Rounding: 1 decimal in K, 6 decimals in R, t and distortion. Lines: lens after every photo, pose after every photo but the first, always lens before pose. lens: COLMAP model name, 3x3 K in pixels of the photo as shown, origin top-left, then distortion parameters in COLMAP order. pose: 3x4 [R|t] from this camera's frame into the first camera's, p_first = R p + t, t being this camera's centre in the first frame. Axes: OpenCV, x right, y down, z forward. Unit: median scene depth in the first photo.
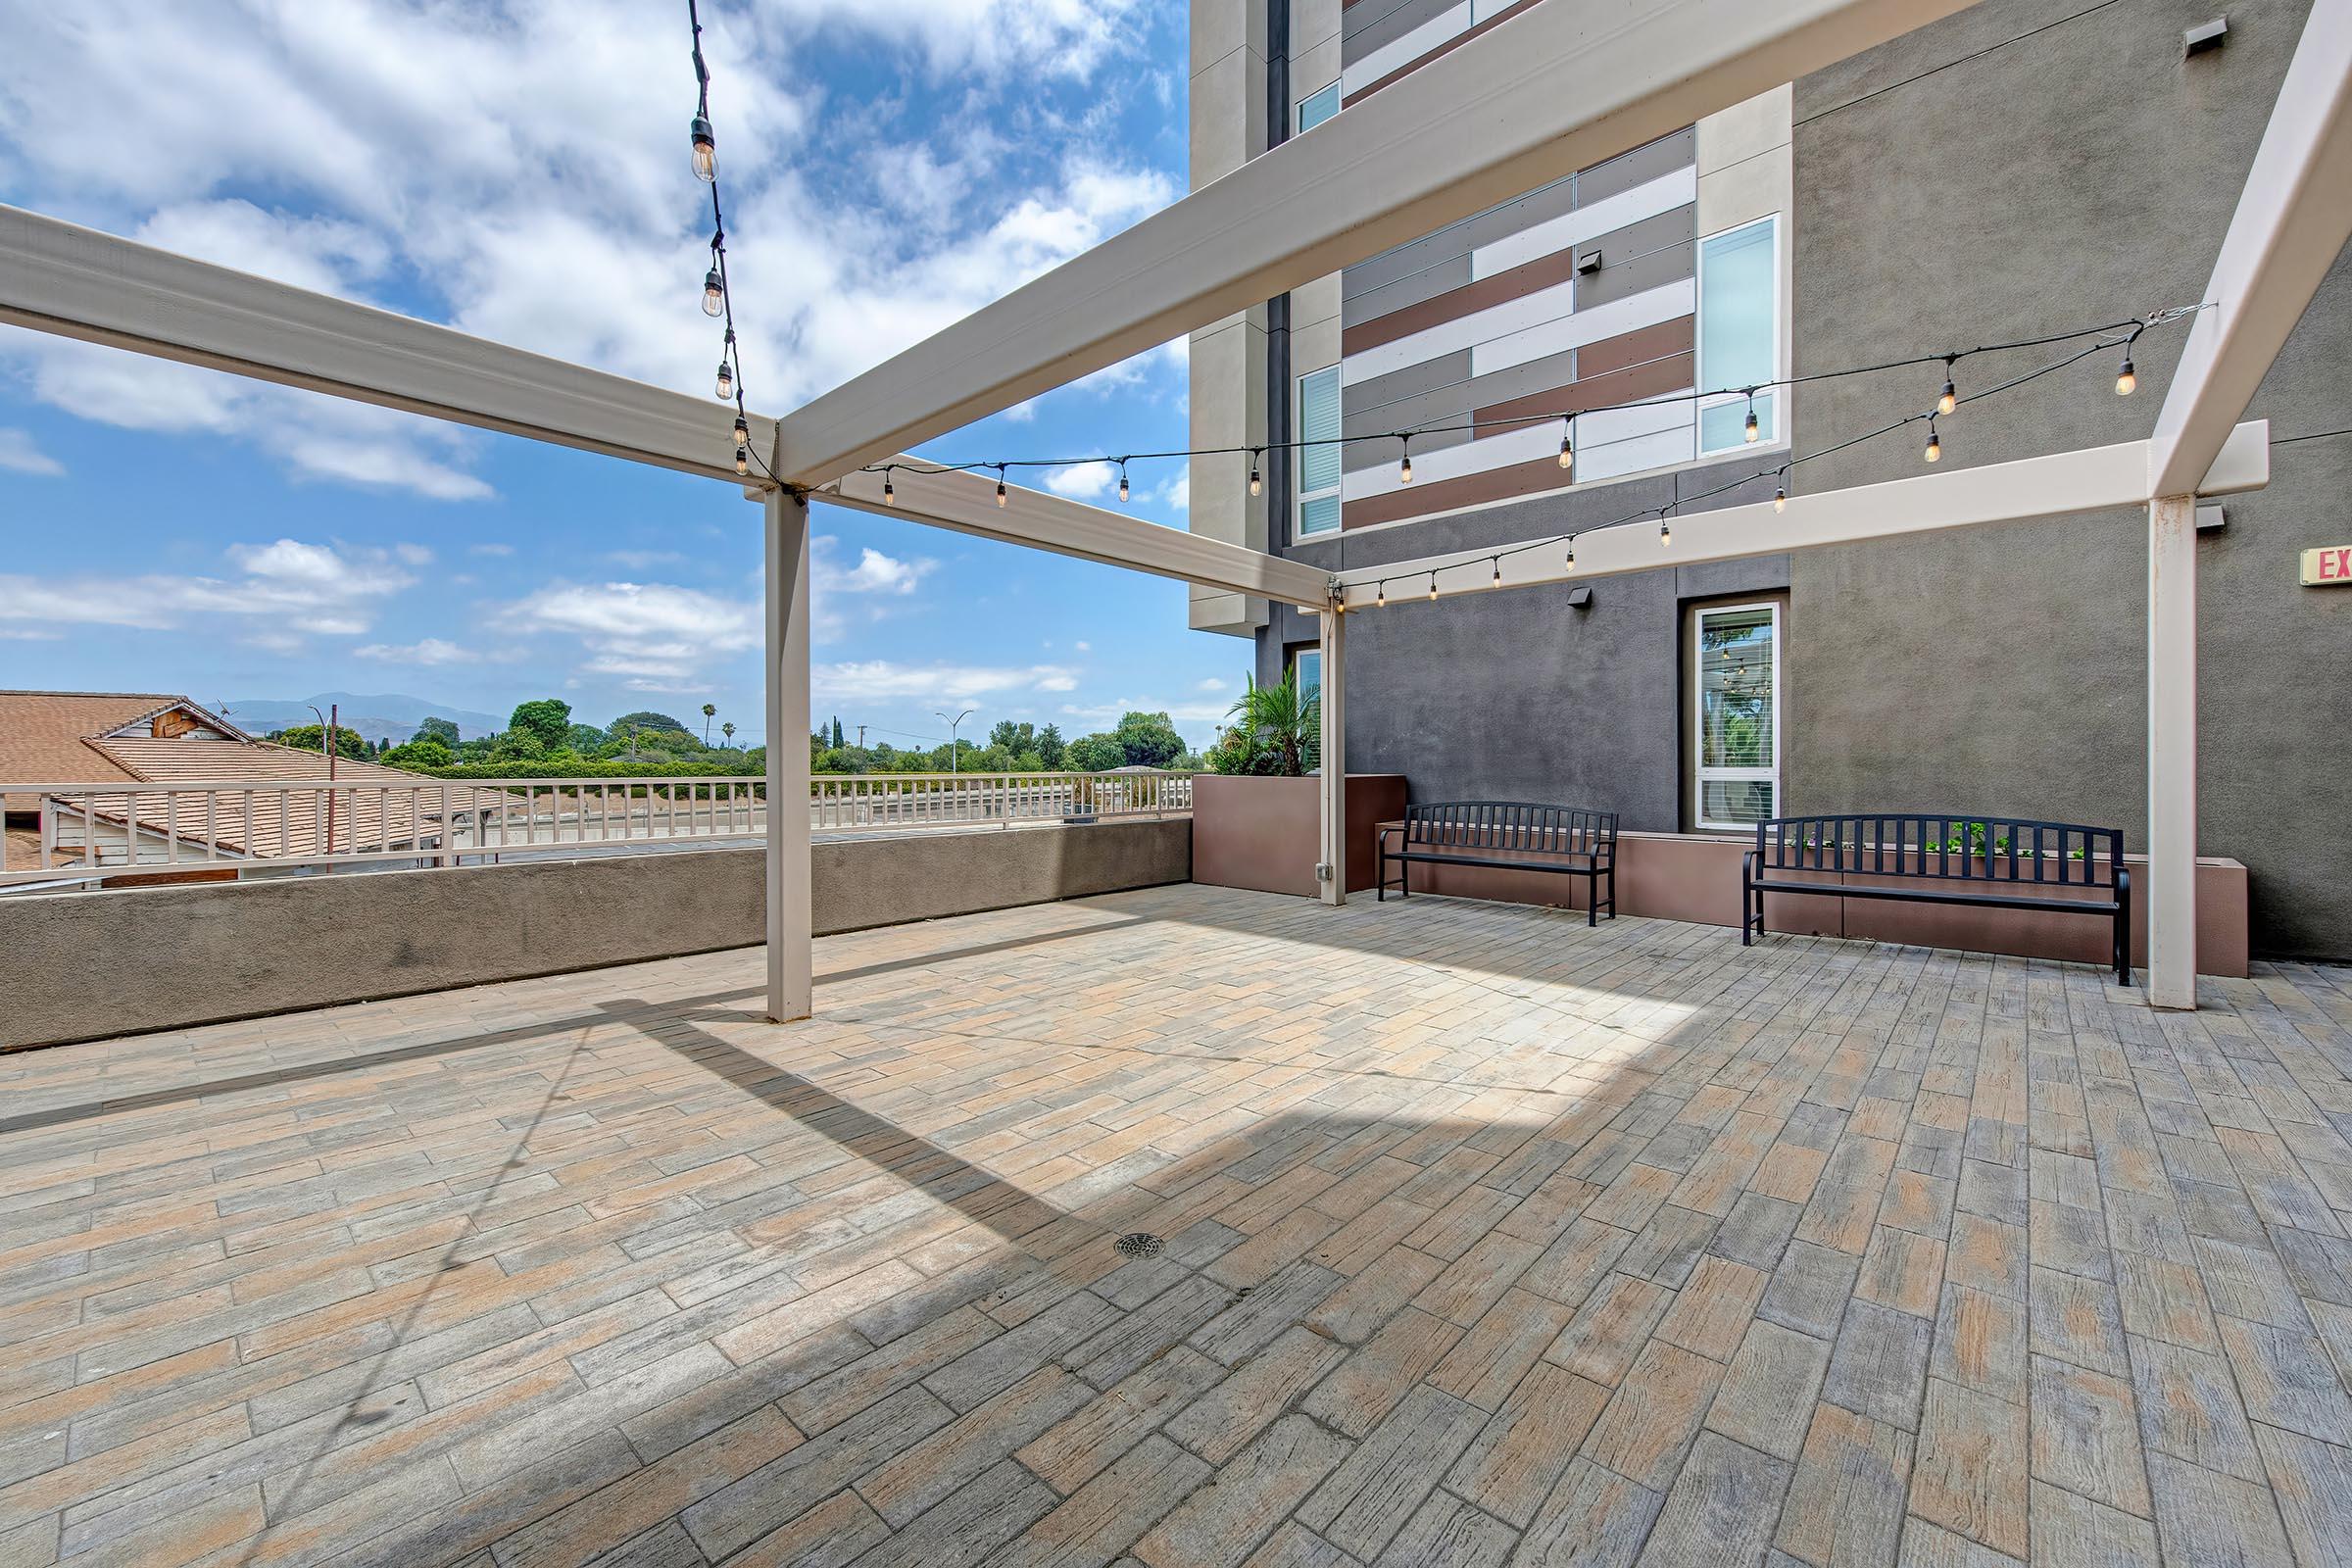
lens RADIAL K [[933.2, 0, 1177.4], [0, 933.2, 760.2], [0, 0, 1]] dist [0.002898, -0.000106]
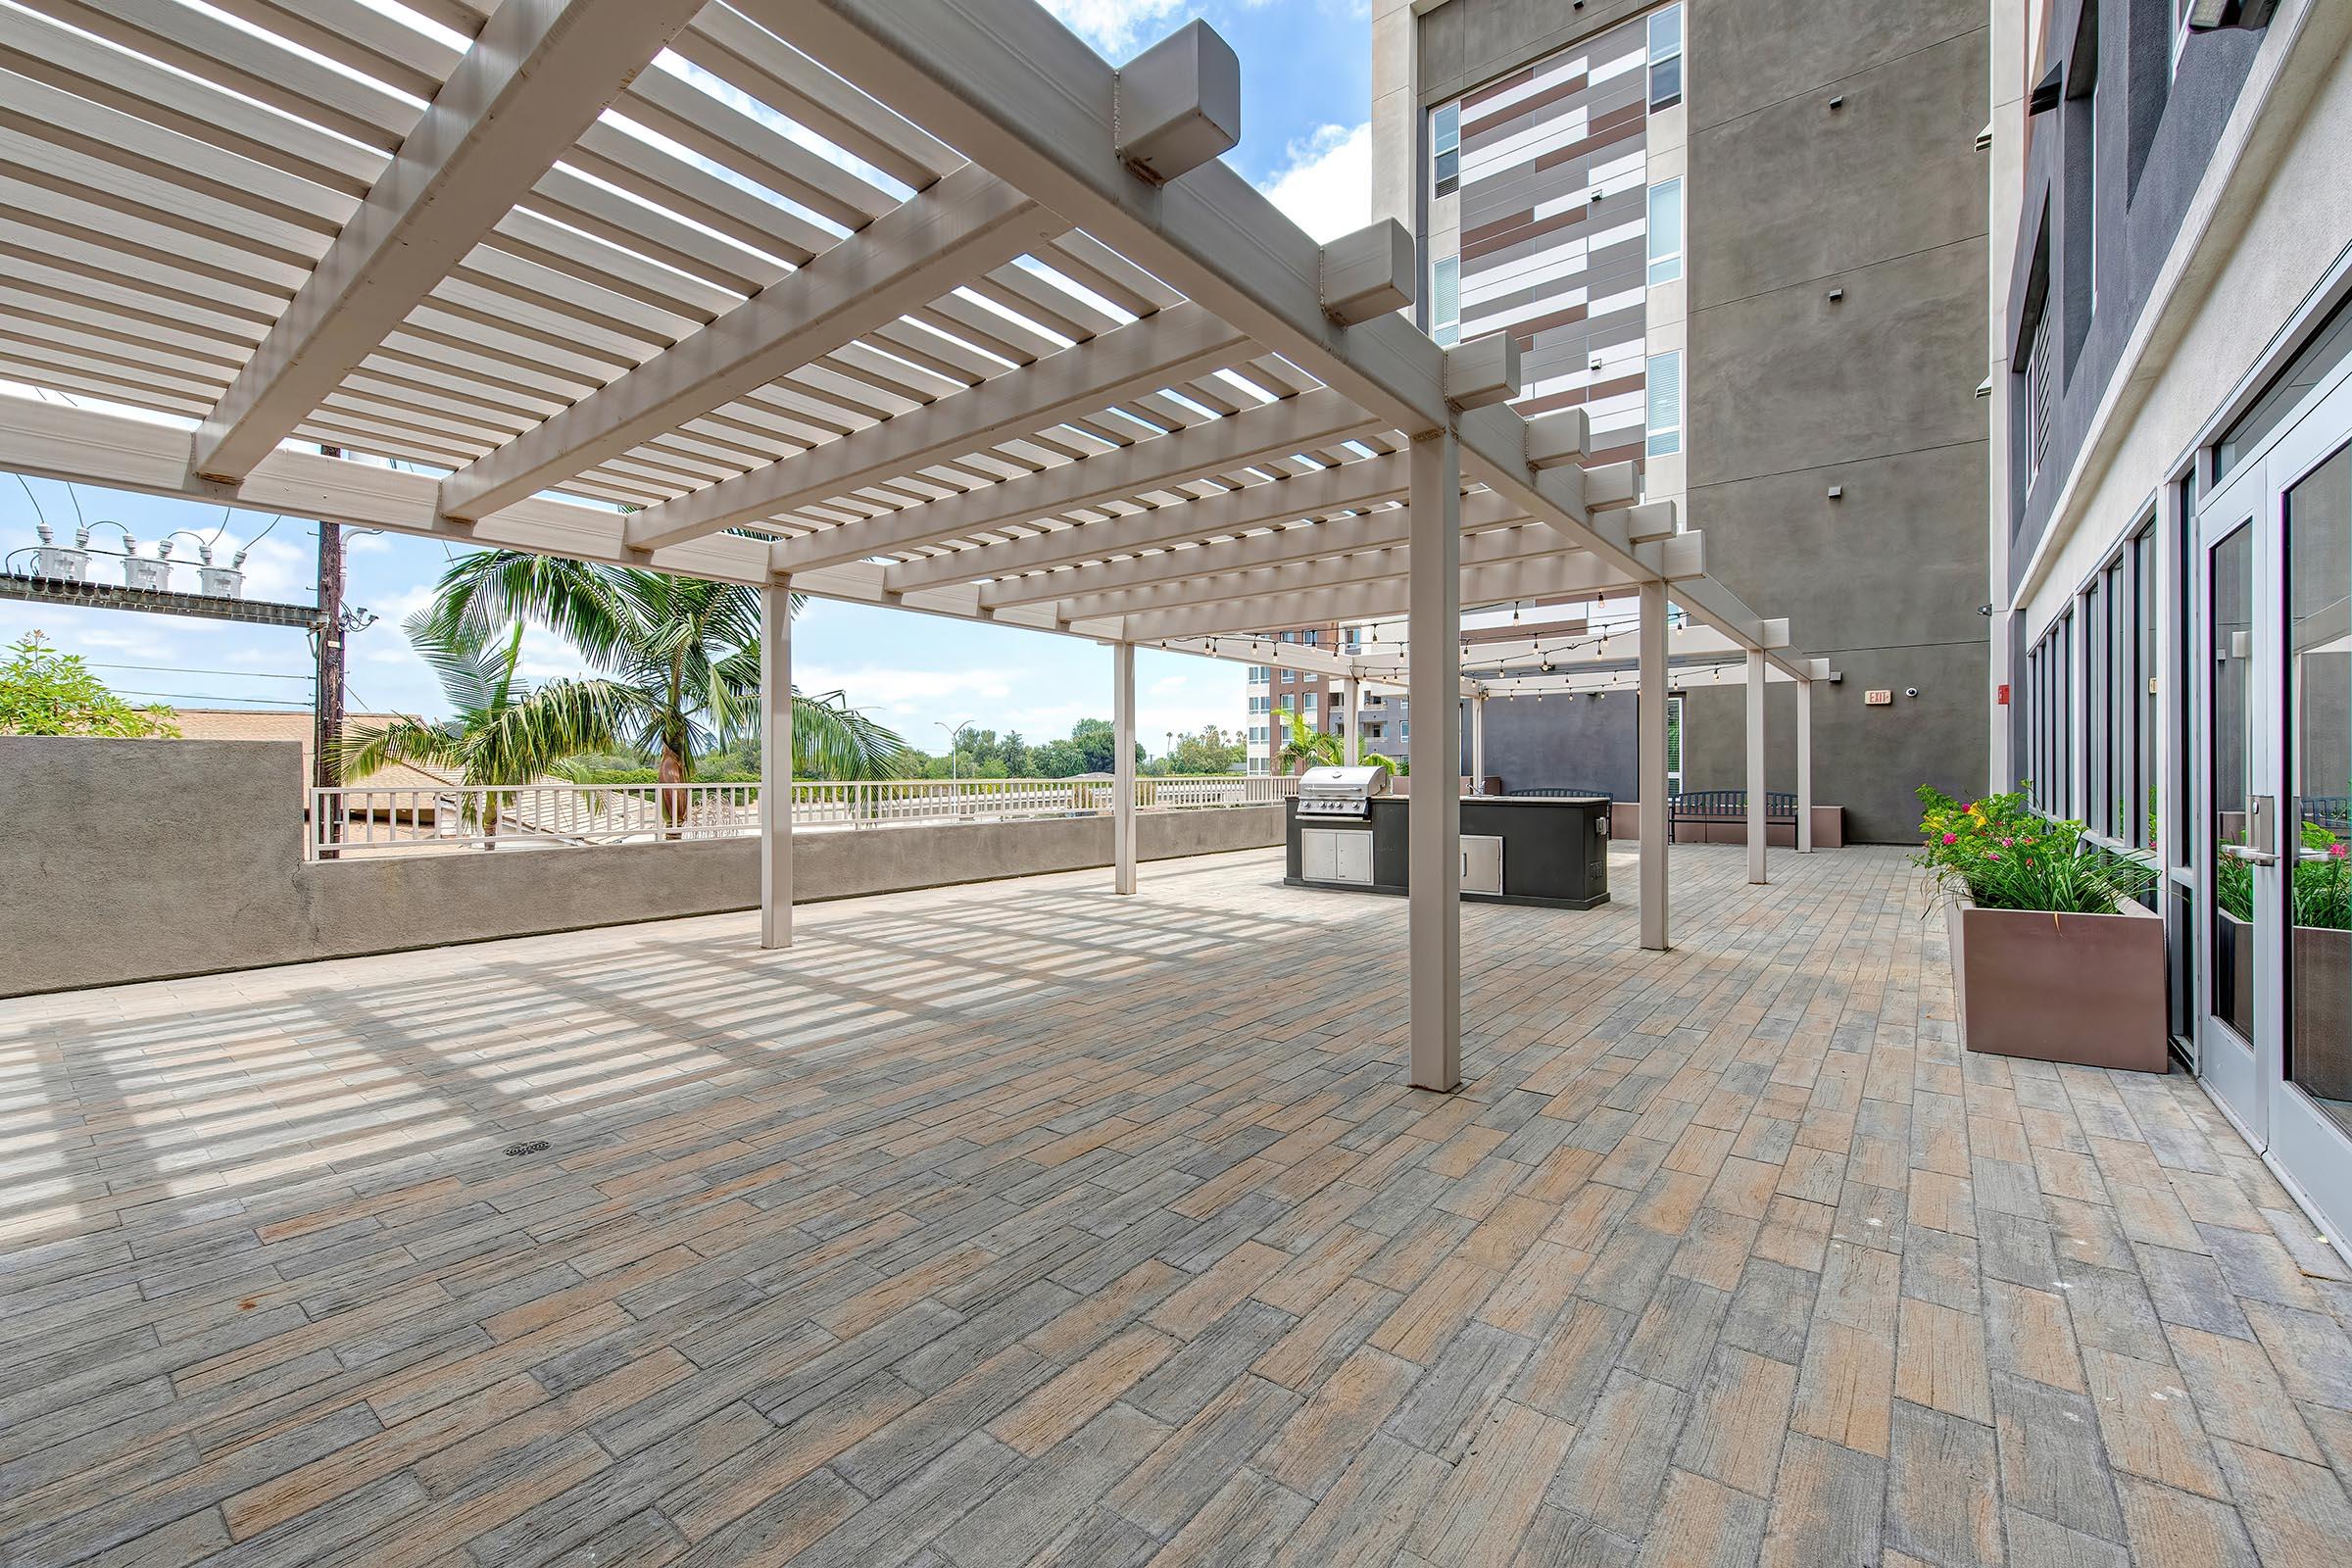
lens RADIAL K [[961.8, 0, 1155.1], [0, 961.8, 745.5], [0, 0, 1]] dist [0.000009, -0.000150]
pose [[0.999002, -0.000185, 0.044655, -0.705803], [0.001160, 0.999762, -0.021803, -0.006992], [-0.044640, 0.021834, 0.998765, -1.214906]]
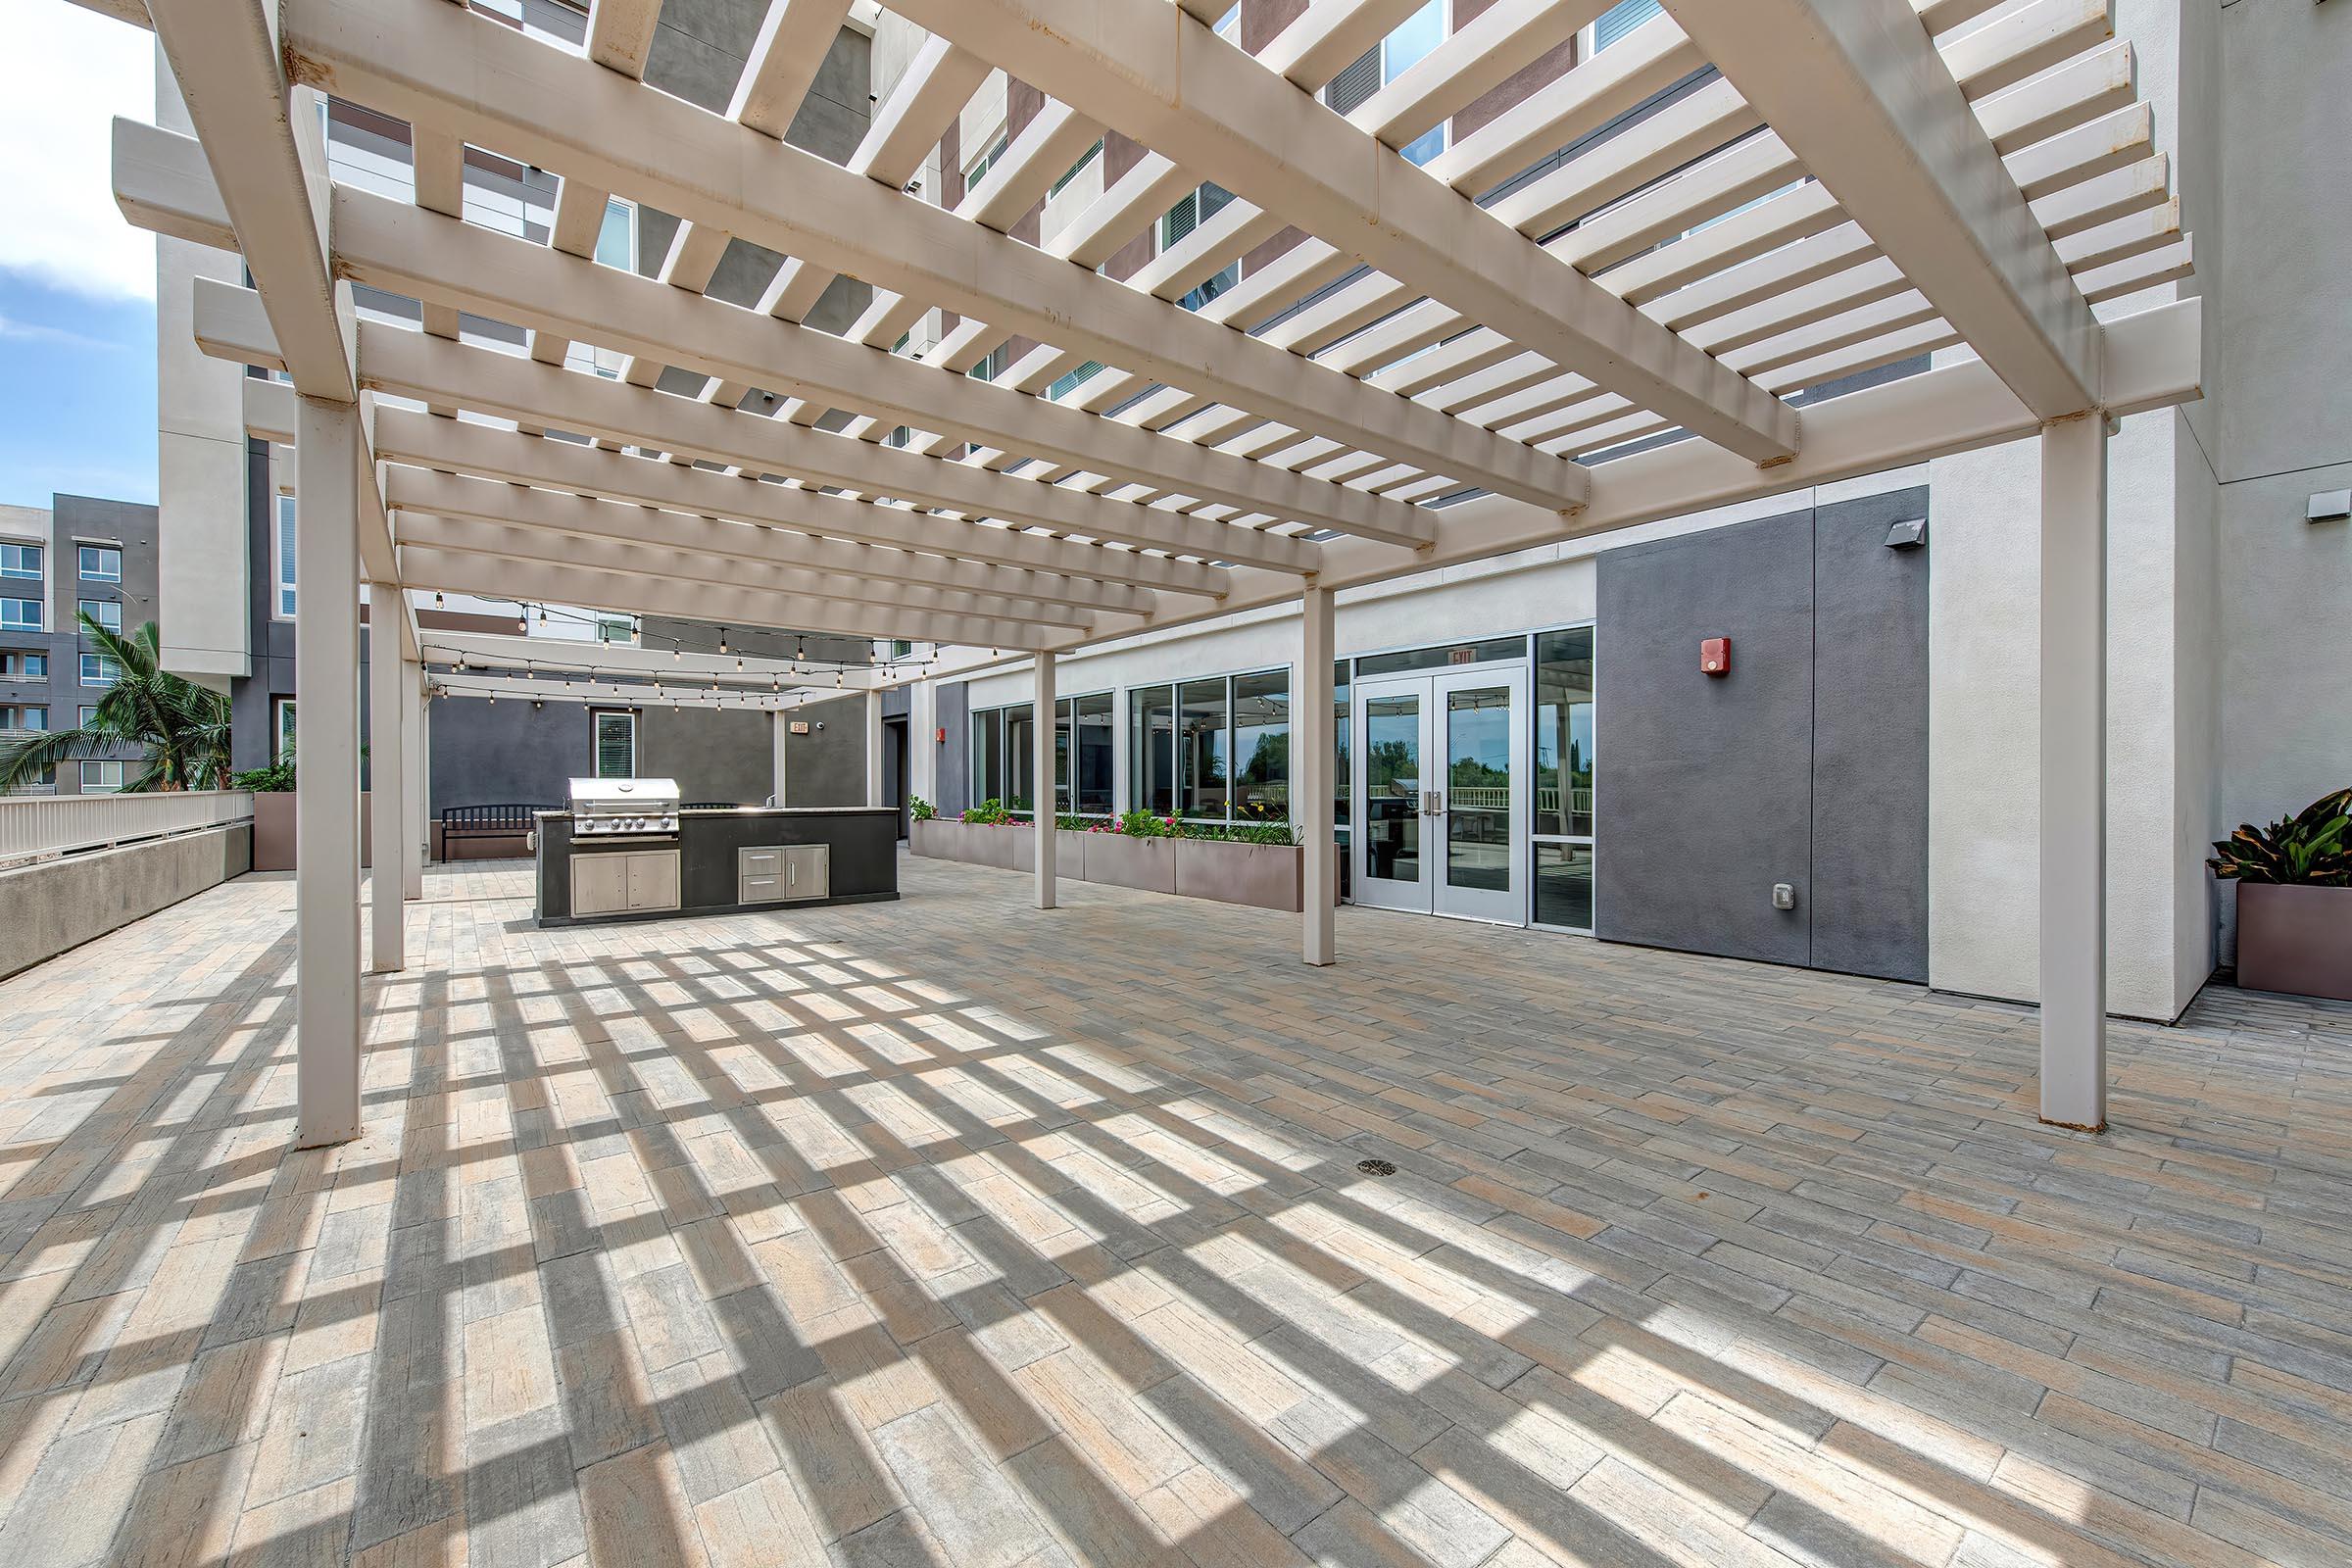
lens RADIAL K [[948.6, 0, 1182.7], [0, 948.6, 772.6], [0, 0, 1]] dist [-0.005297, -0.000253]
pose [[0.173288, 0.012825, 0.984788, -1.418915], [-0.005346, 0.999913, -0.012082, -0.004222], [-0.984857, -0.003171, 0.173341, -0.738856]]
